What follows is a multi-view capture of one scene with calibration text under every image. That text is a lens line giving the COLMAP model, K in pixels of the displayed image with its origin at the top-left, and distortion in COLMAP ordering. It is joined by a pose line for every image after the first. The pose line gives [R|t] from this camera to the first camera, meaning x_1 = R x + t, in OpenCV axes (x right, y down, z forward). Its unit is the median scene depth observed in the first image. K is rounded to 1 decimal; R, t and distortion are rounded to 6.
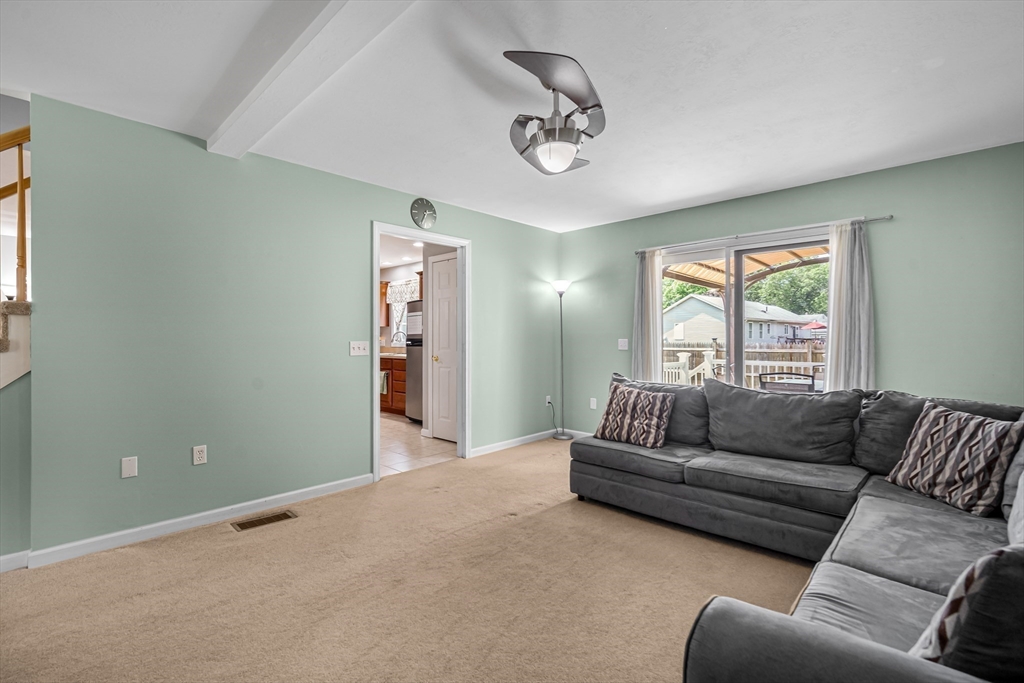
lens RADIAL K [[456.9, 0, 515.2], [0, 456.9, 337.5], [0, 0, 1]] dist [-0.015825, 0.006140]
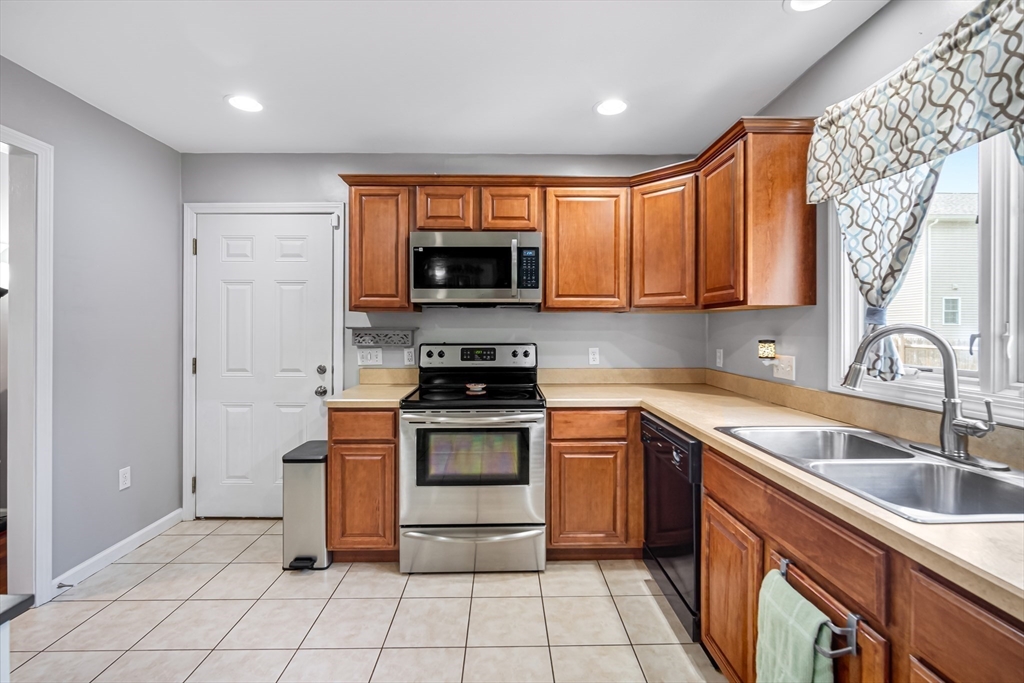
lens RADIAL K [[450.6, 0, 512.8], [0, 450.6, 329.7], [0, 0, 1]] dist [-0.013608, 0.004897]
pose [[0.699769, 0.004300, -0.714356, -0.499911], [-0.000780, 0.999986, 0.005256, -0.027941], [0.714369, -0.003121, 0.699762, 1.643403]]
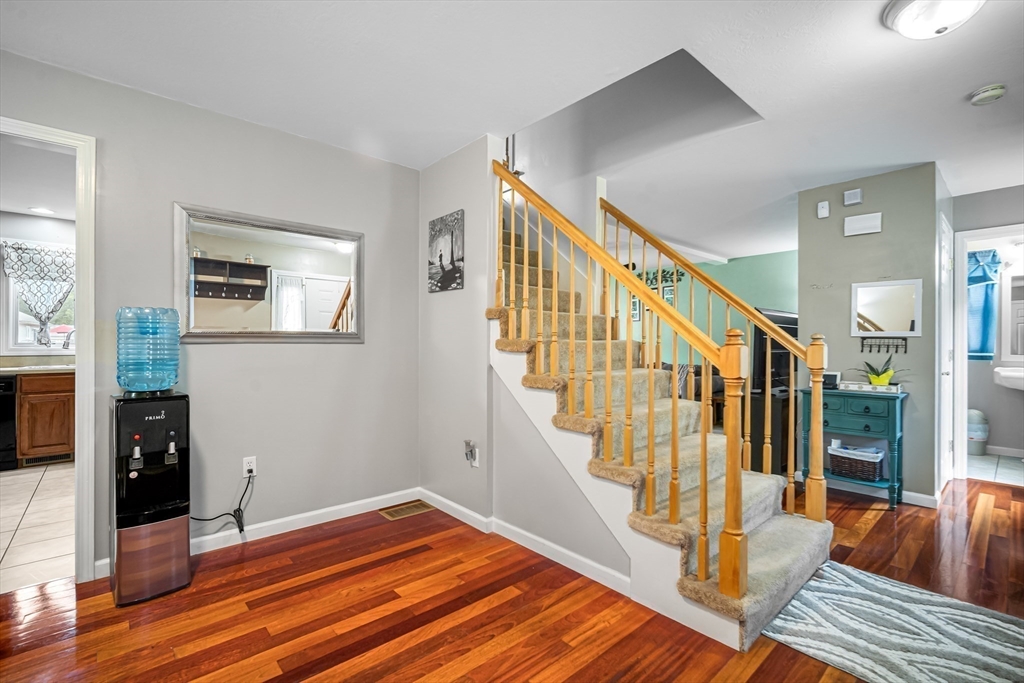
lens RADIAL K [[456.0, 0, 509.5], [0, 456.0, 344.8], [0, 0, 1]] dist [-0.001470, 0.000084]
pose [[0.088201, 0.001179, 0.996102, -1.730825], [-0.004310, 0.999990, -0.000802, 0.010148], [-0.996093, -0.004222, 0.088206, 0.777285]]
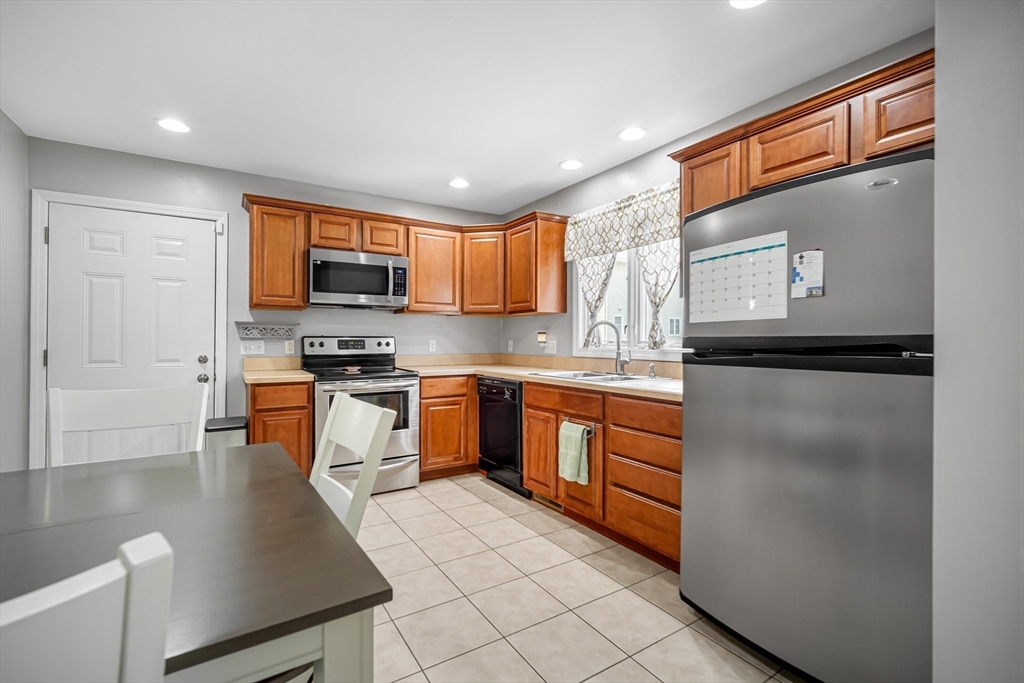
lens RADIAL K [[456.7, 0, 510.4], [0, 456.7, 338.9], [0, 0, 1]] dist [-0.003611, 0.000727]
pose [[0.968429, 0.003779, -0.249260, -0.492614], [-0.003794, 0.999993, 0.000421, 0.005774], [0.249260, 0.000538, 0.968436, 1.218754]]
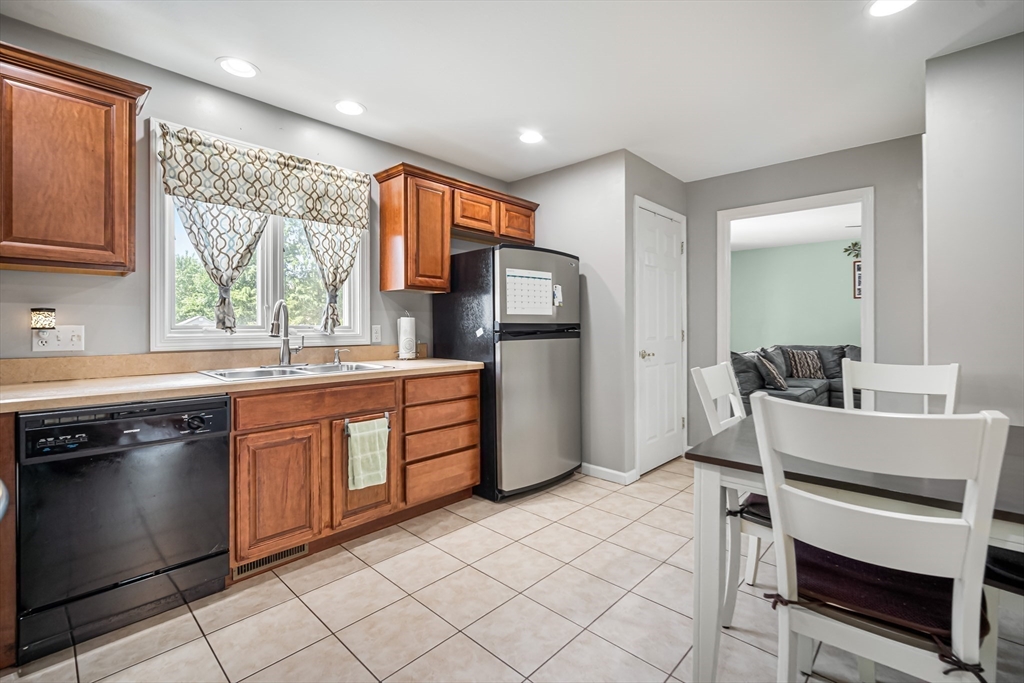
lens RADIAL K [[450.6, 0, 512.8], [0, 450.6, 329.7], [0, 0, 1]] dist [-0.013608, 0.004897]
pose [[0.001632, -0.005650, 0.999983, -1.231887], [-0.003147, 0.999979, 0.005655, 0.009907], [-0.999994, -0.003156, 0.001615, 1.772977]]
